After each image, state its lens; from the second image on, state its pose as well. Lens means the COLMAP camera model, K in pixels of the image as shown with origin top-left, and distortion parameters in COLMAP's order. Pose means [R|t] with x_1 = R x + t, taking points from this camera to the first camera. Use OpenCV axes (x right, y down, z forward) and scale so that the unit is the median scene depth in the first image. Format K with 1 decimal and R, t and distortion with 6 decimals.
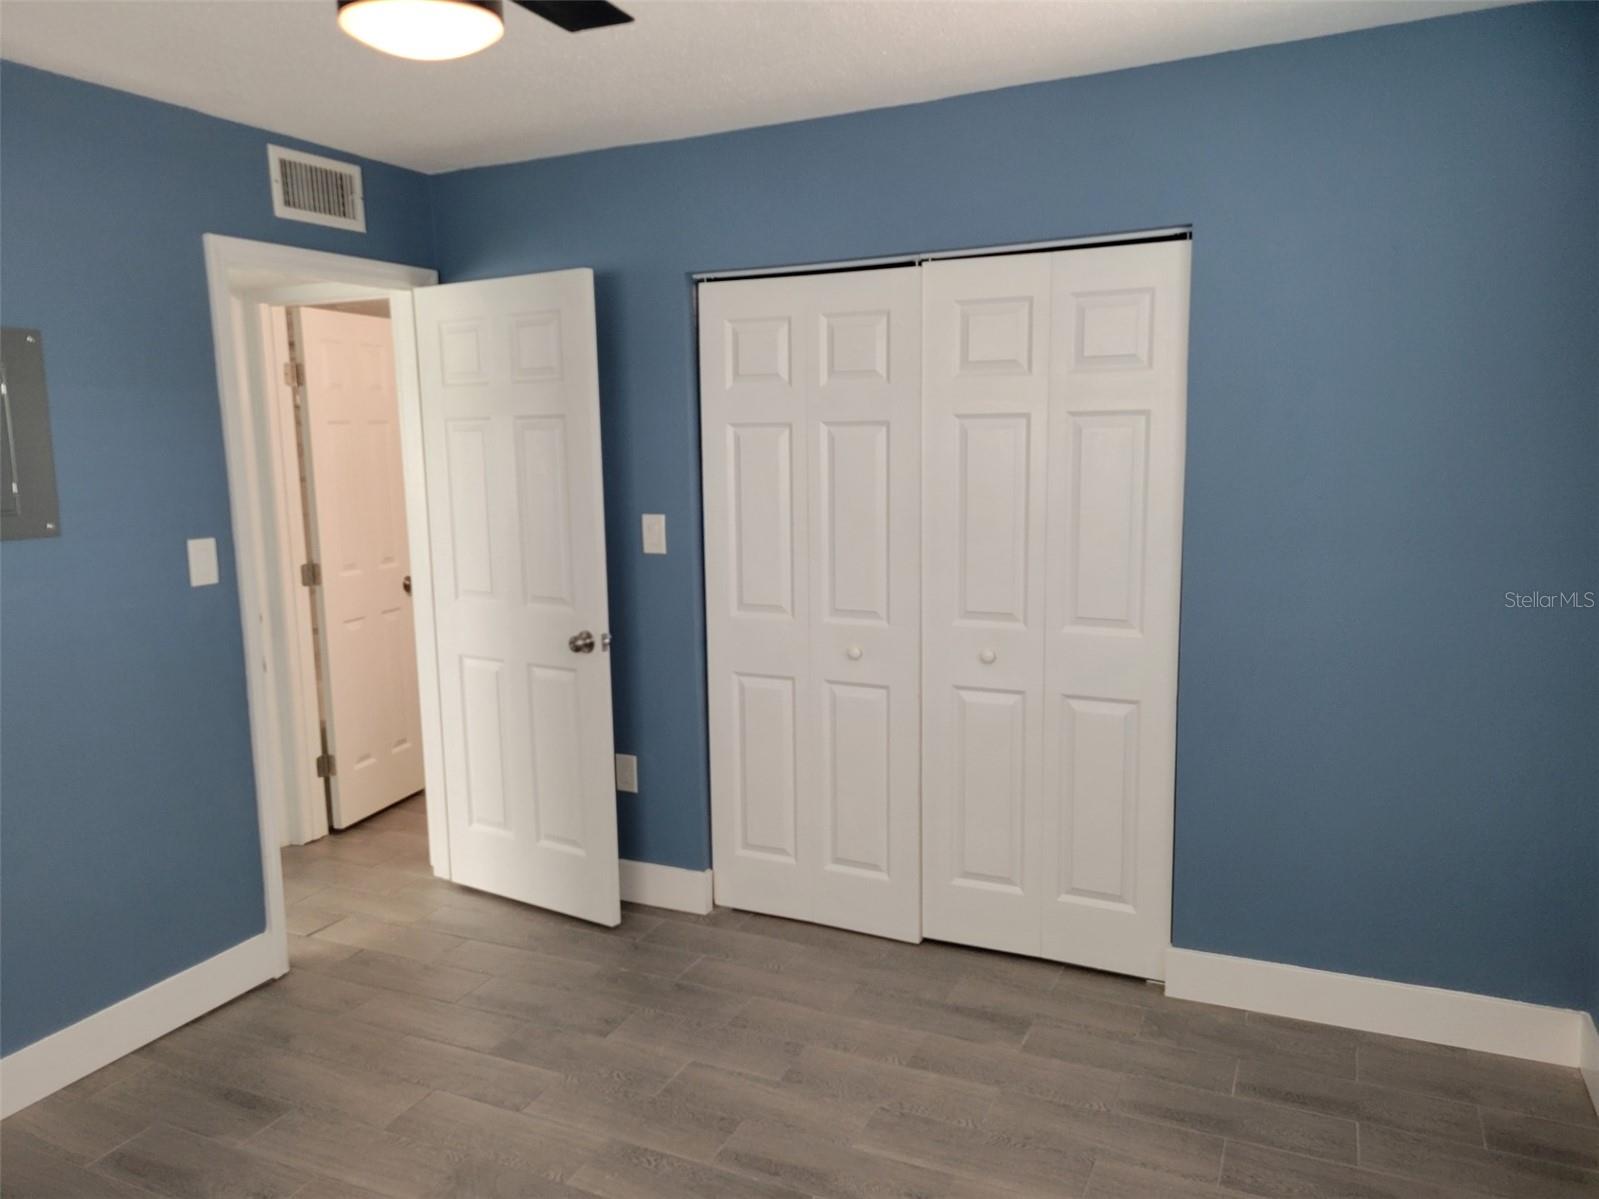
lens RADIAL K [[1204.8, 0, 813.3], [0, 1204.8, 596.3], [0, 0, 1]] dist [0.048861, -0.029594]
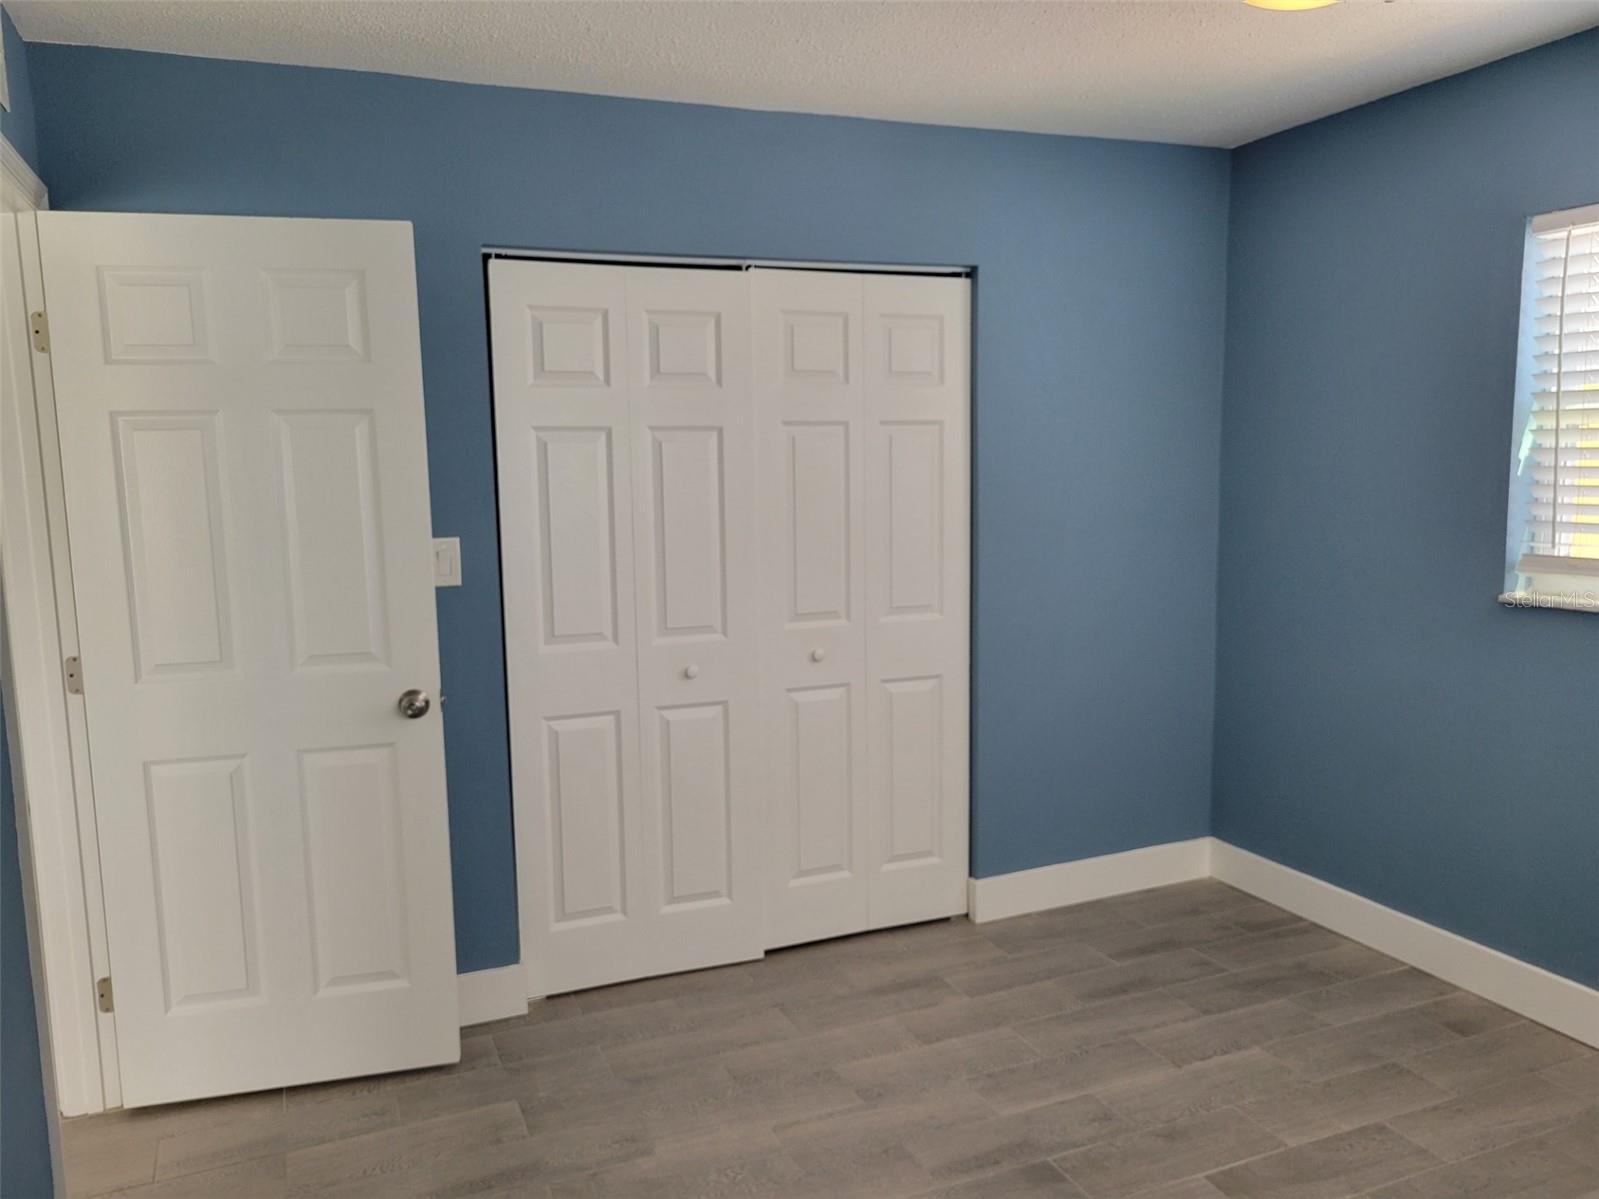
lens RADIAL K [[1204.8, 0, 812.6], [0, 1204.8, 607.0], [0, 0, 1]] dist [0.048861, -0.029594]
pose [[0.664639, -0.087487, 0.742025, -0.624171], [0.110267, 0.993732, 0.018396, -0.010745], [-0.738983, 0.069594, 0.670120, 0.306062]]
